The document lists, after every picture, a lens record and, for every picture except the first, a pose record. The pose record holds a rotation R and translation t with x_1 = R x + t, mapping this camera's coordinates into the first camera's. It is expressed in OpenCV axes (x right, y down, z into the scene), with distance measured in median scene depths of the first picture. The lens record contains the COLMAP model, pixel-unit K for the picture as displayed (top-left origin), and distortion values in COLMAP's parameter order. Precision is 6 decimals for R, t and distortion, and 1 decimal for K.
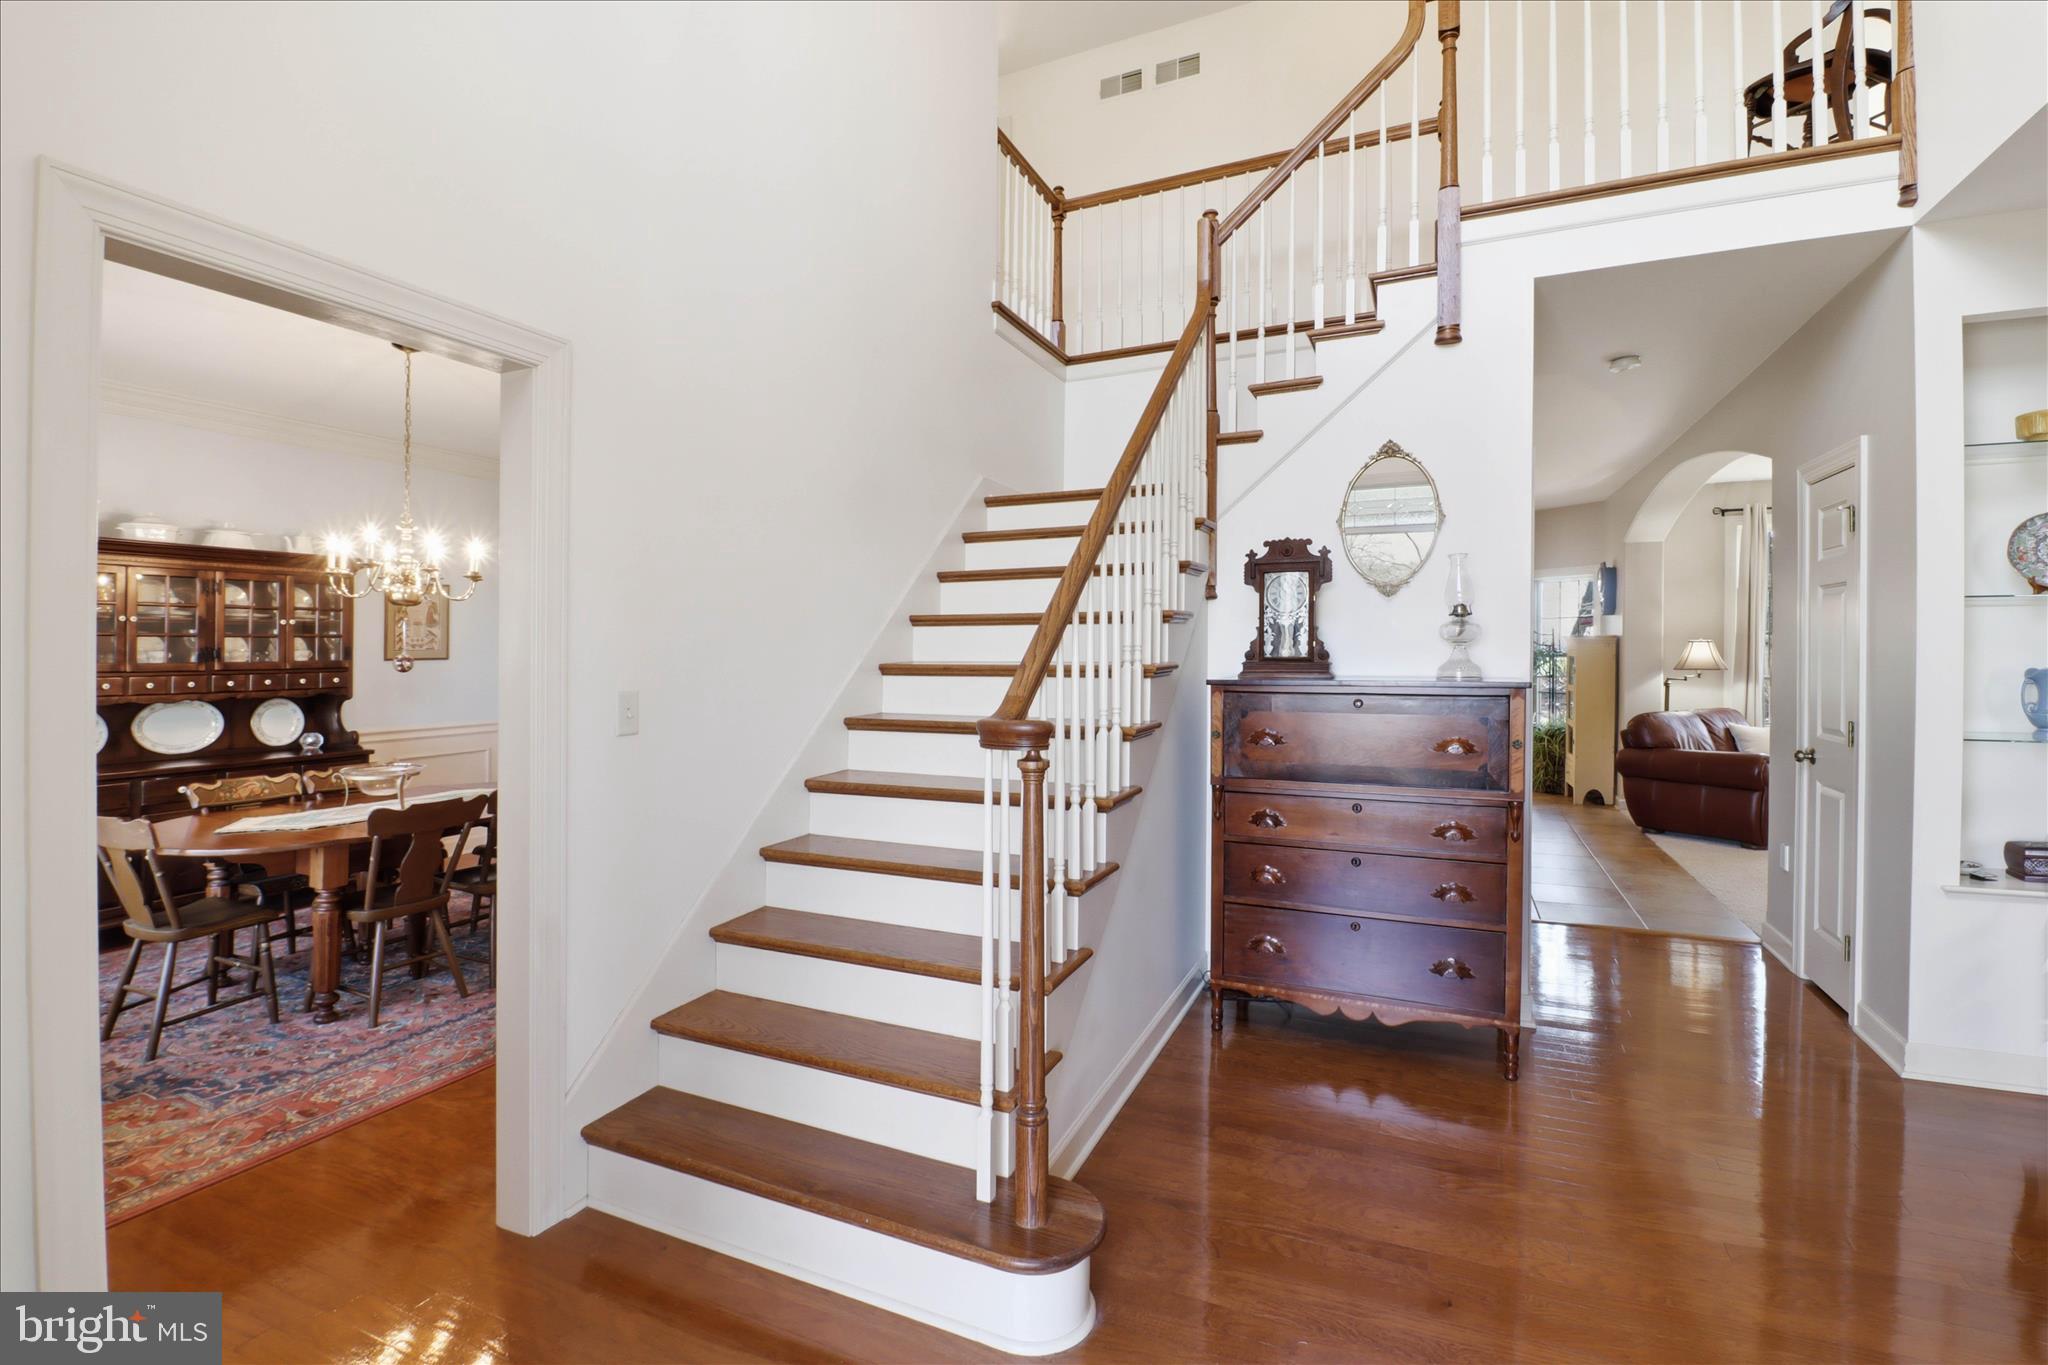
lens RADIAL K [[962.7, 0, 1002.5], [0, 962.7, 627.1], [0, 0, 1]] dist [-0.008480, -0.007258]
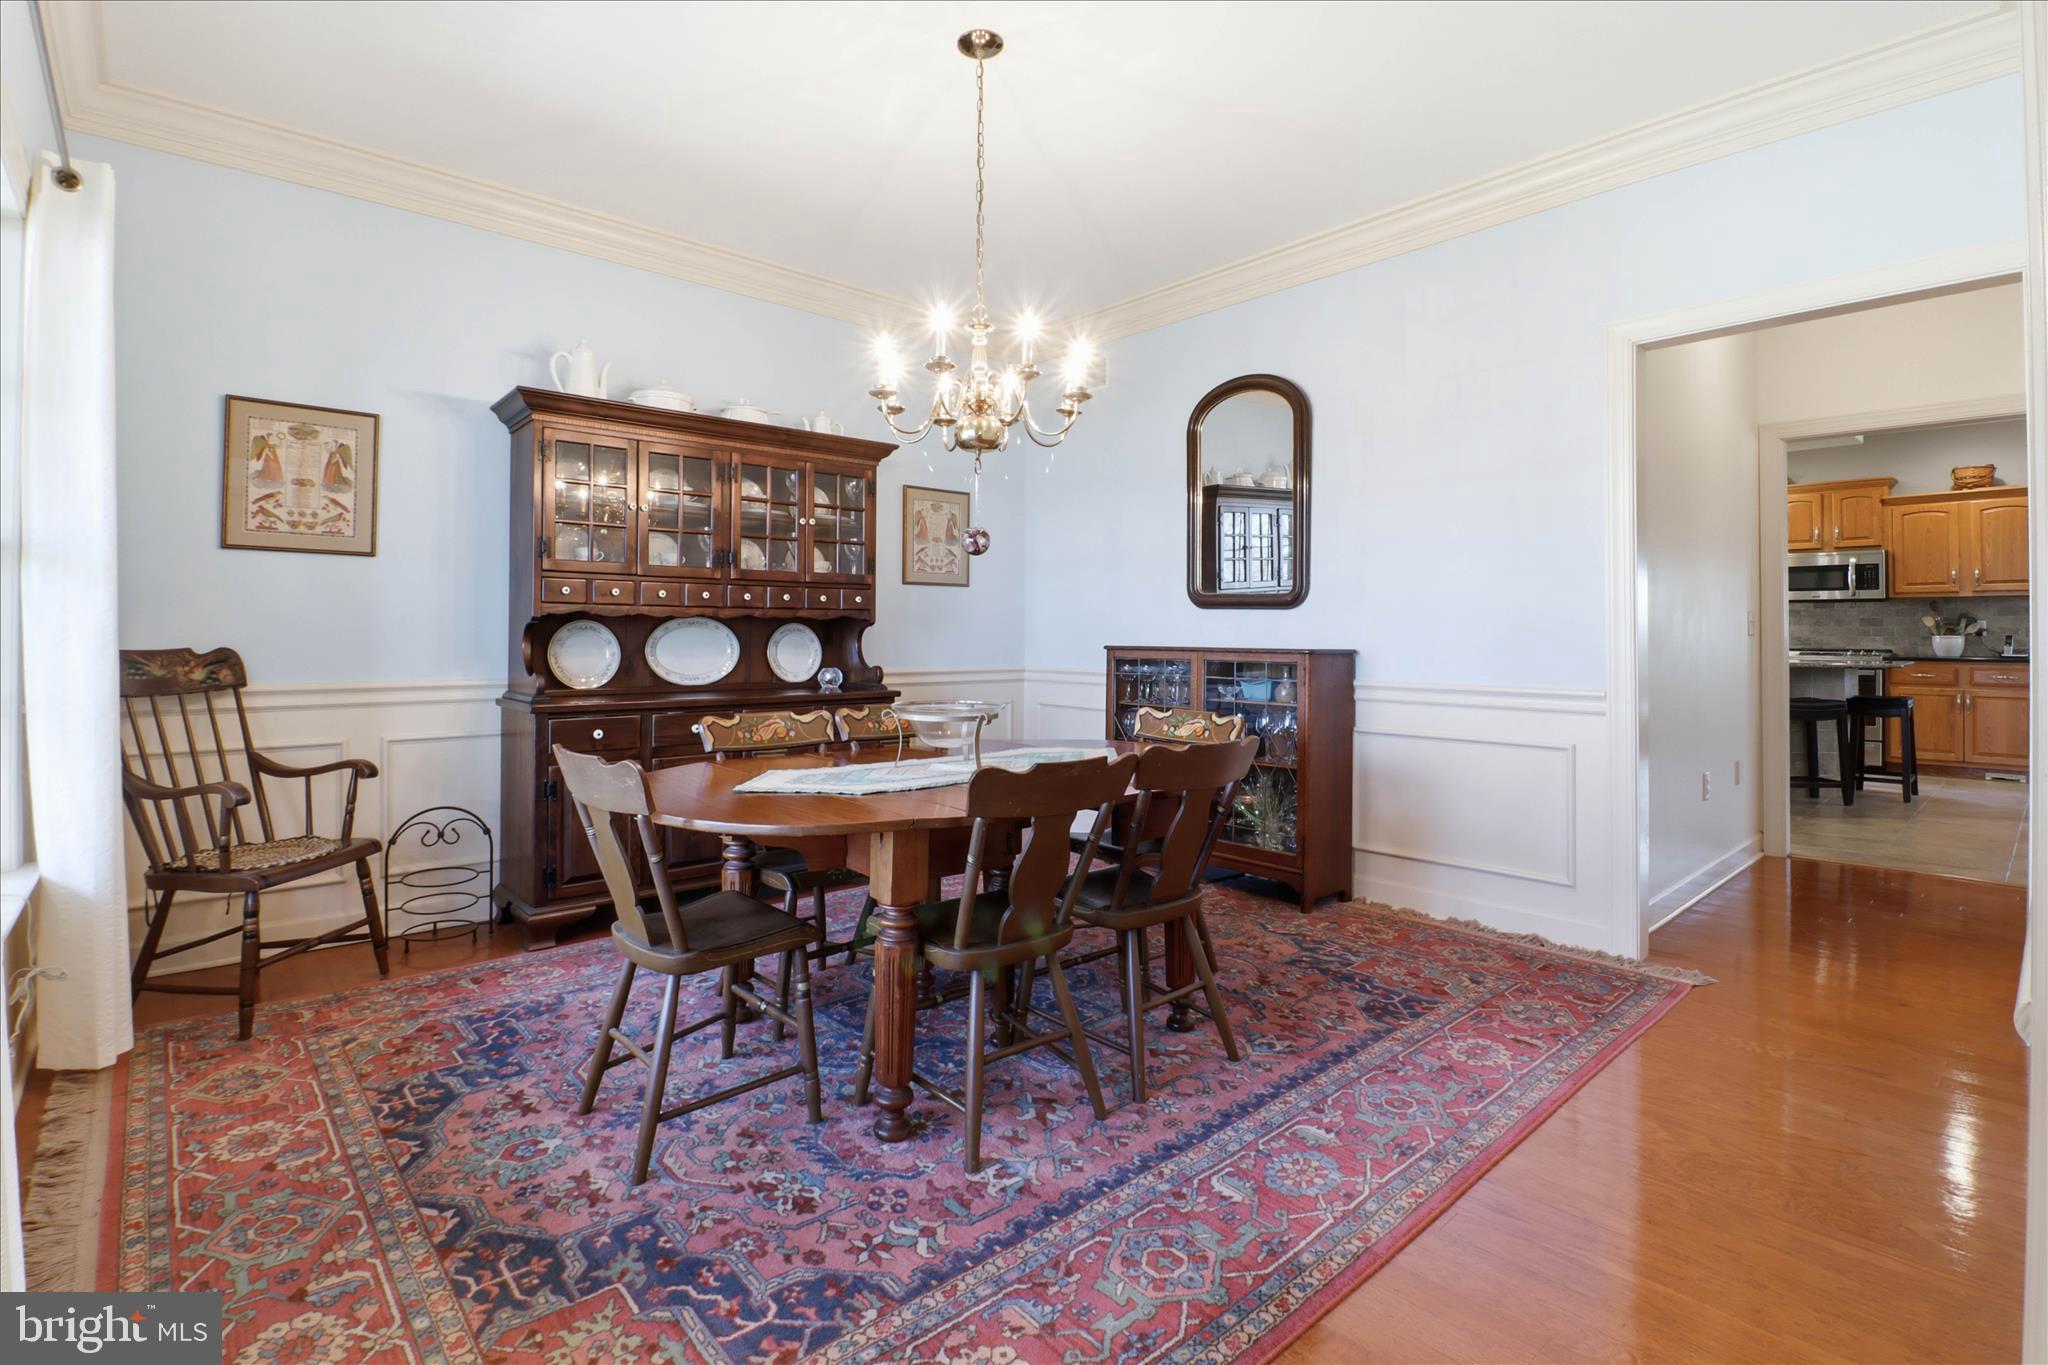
lens RADIAL K [[962.7, 0, 1011.1], [0, 962.7, 614.1], [0, 0, 1]] dist [-0.008480, -0.007258]
pose [[0.920180, 0.000257, -0.391497, -0.397710], [-0.000046, 1.000000, 0.000546, 0.096199], [0.391497, -0.000484, 0.920179, 0.474081]]
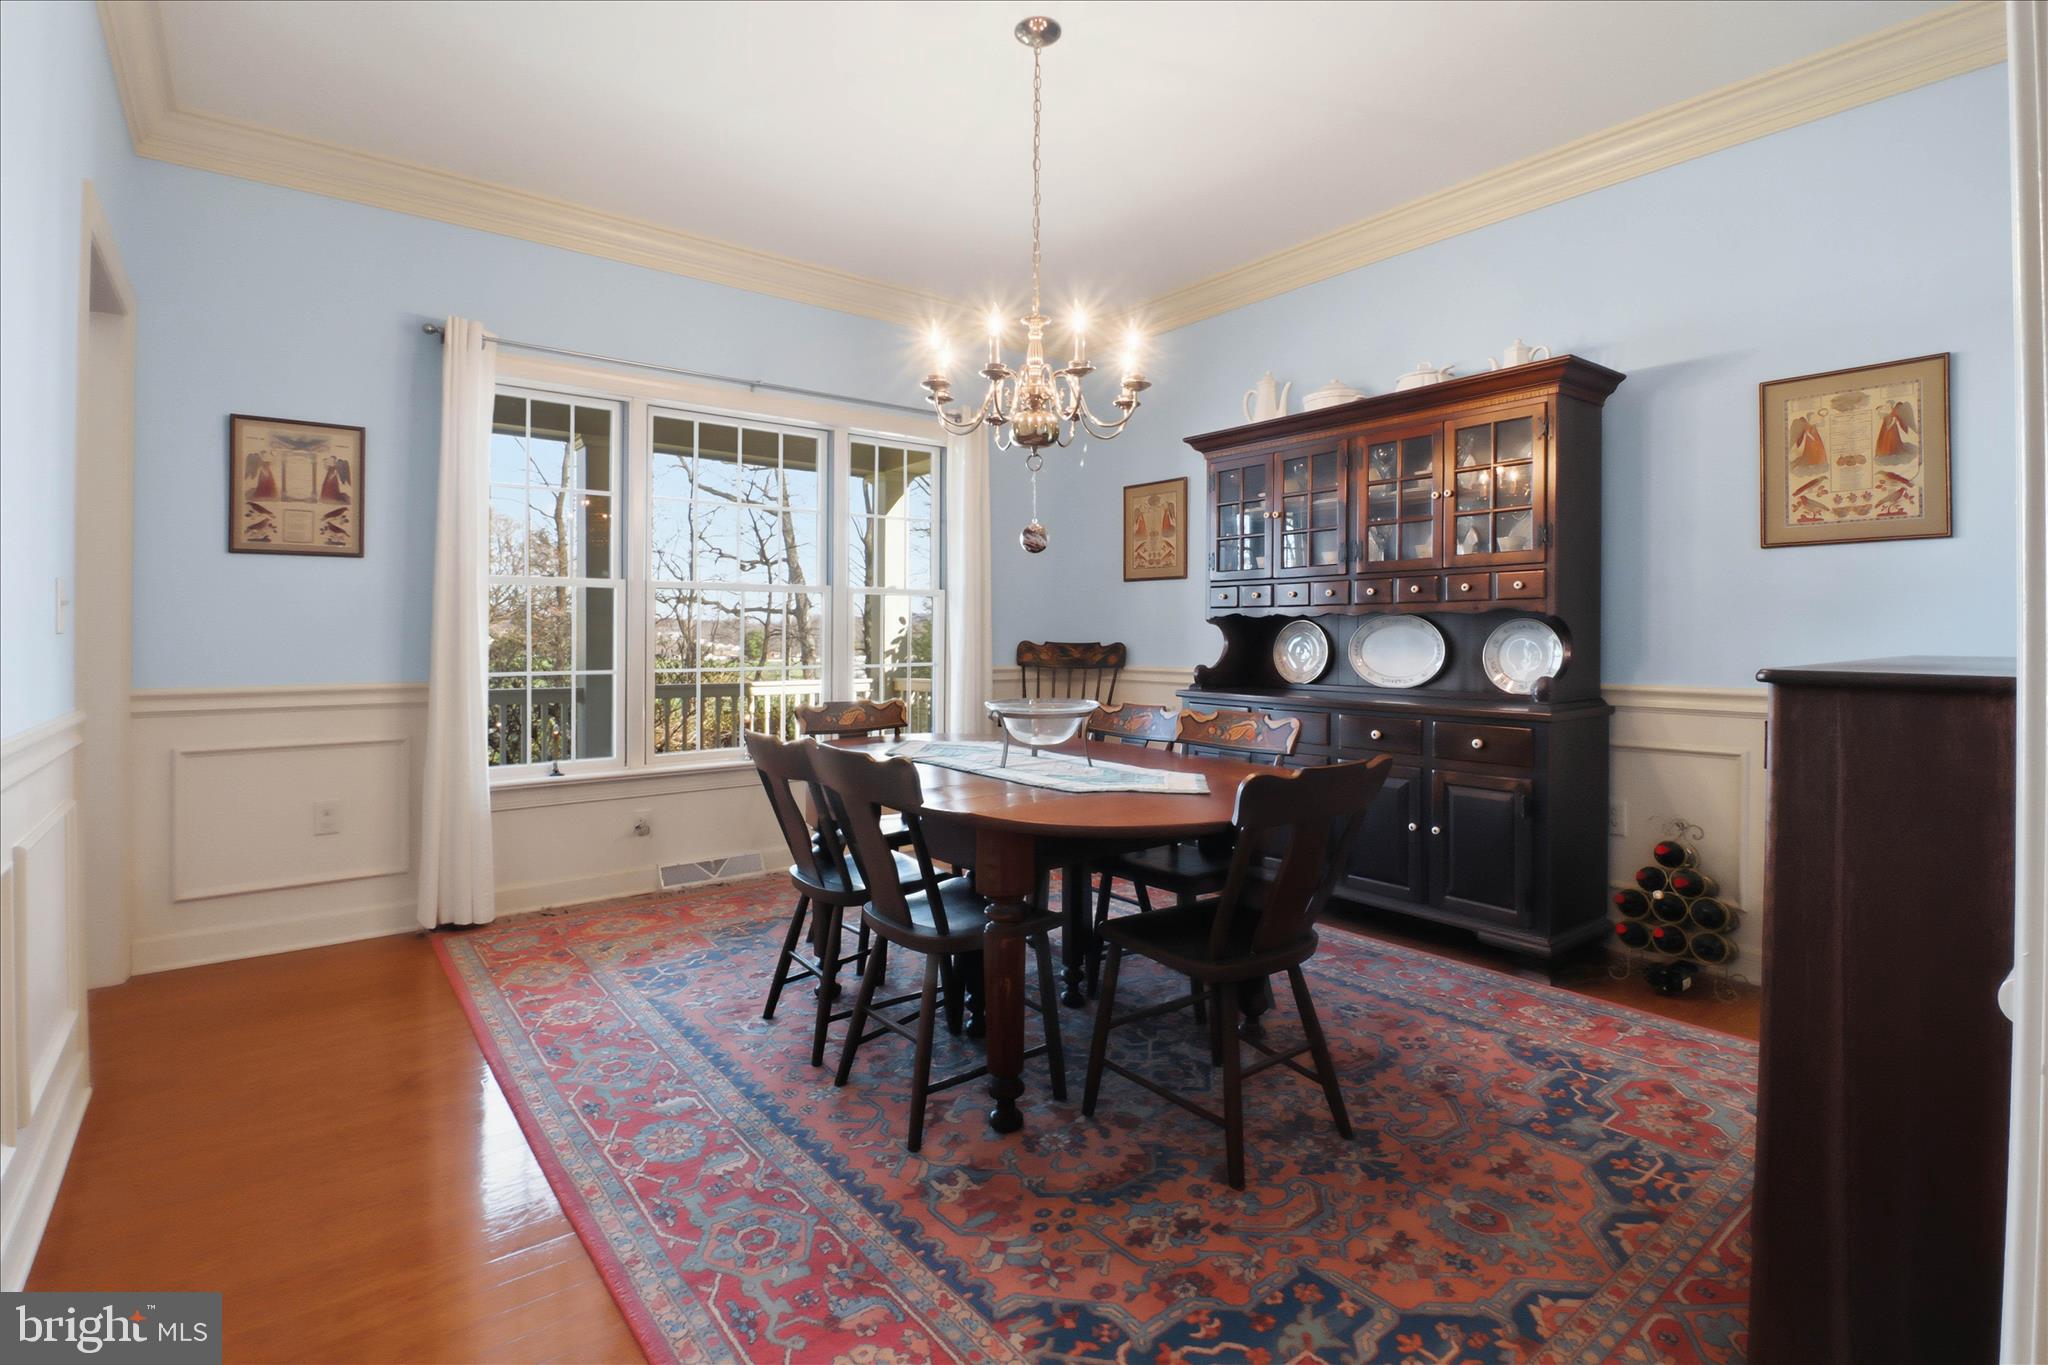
lens RADIAL K [[962.7, 0, 983.2], [0, 962.7, 627.3], [0, 0, 1]] dist [-0.008480, -0.007258]
pose [[-0.464845, 0.004963, -0.885378, -0.056244], [0.026753, 0.999606, -0.008443, 0.110497], [0.884988, -0.027611, -0.464795, 1.419605]]
